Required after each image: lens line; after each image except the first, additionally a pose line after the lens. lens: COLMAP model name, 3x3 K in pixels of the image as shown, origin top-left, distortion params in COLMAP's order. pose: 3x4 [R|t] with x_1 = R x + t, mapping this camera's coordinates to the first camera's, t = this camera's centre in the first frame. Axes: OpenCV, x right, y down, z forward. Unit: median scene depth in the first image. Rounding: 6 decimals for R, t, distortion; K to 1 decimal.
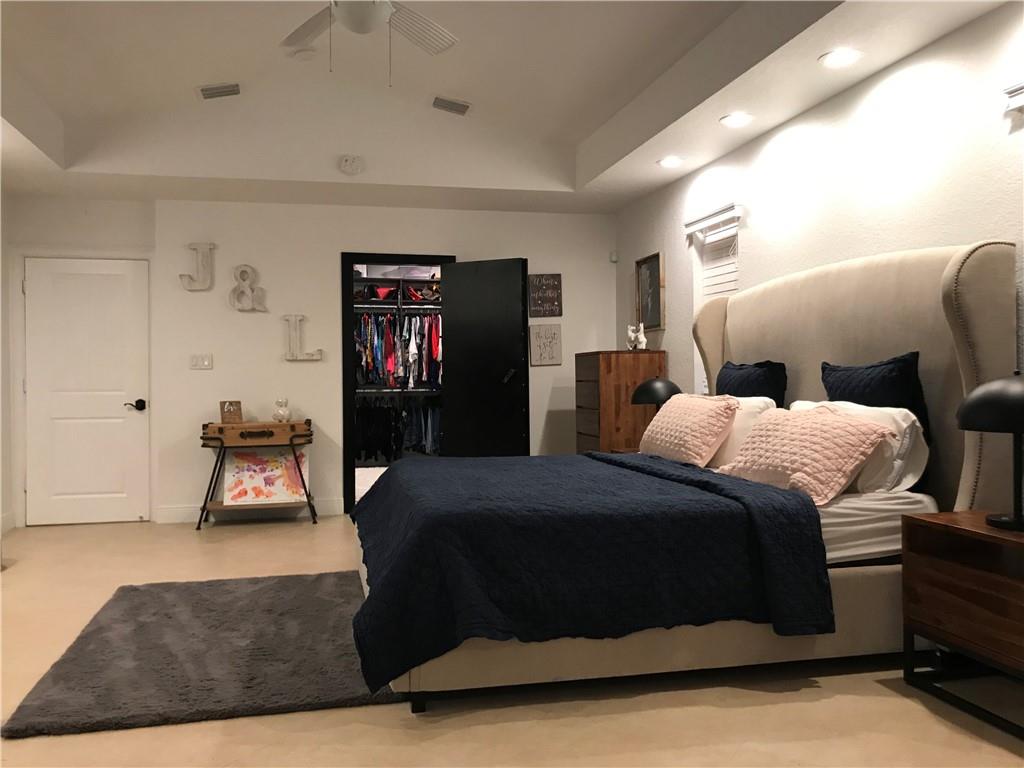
lens RADIAL K [[846.1, 0, 511.8], [0, 846.1, 384.6], [0, 0, 1]] dist [0.030171, -0.033286]
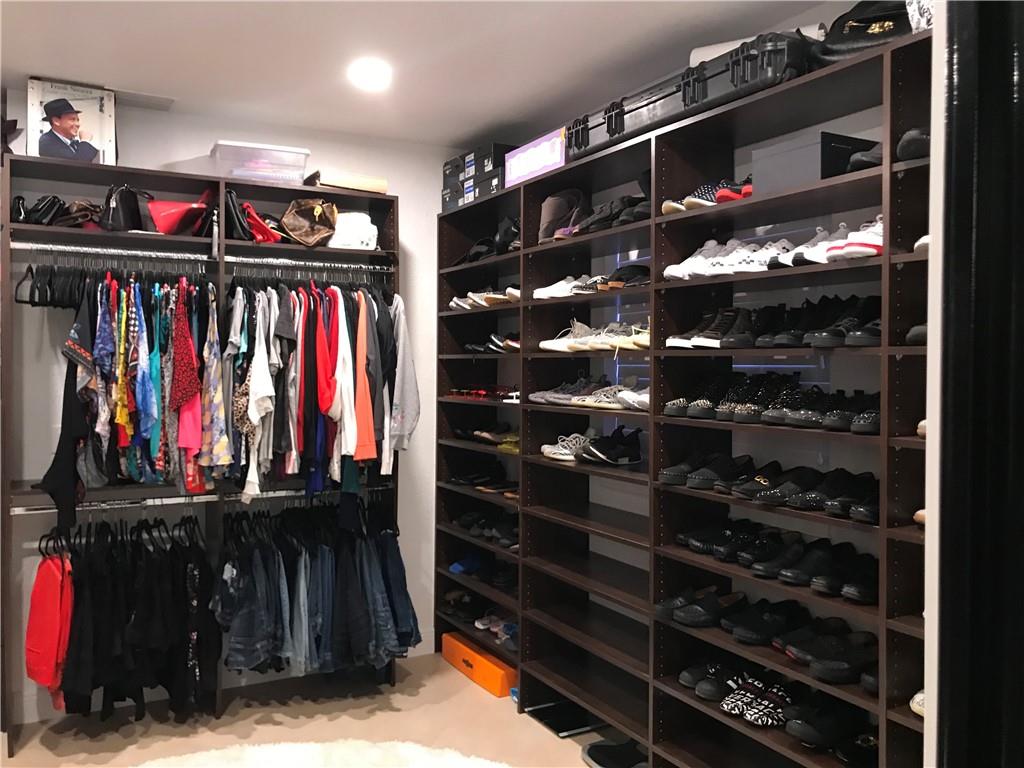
lens RADIAL K [[846.1, 0, 499.9], [0, 846.1, 362.3], [0, 0, 1]] dist [0.030171, -0.033286]
pose [[0.964767, 0.014961, 0.262680, -0.112741], [-0.017205, 0.999833, 0.006241, -0.054044], [-0.262542, -0.010541, 0.964863, 0.640706]]
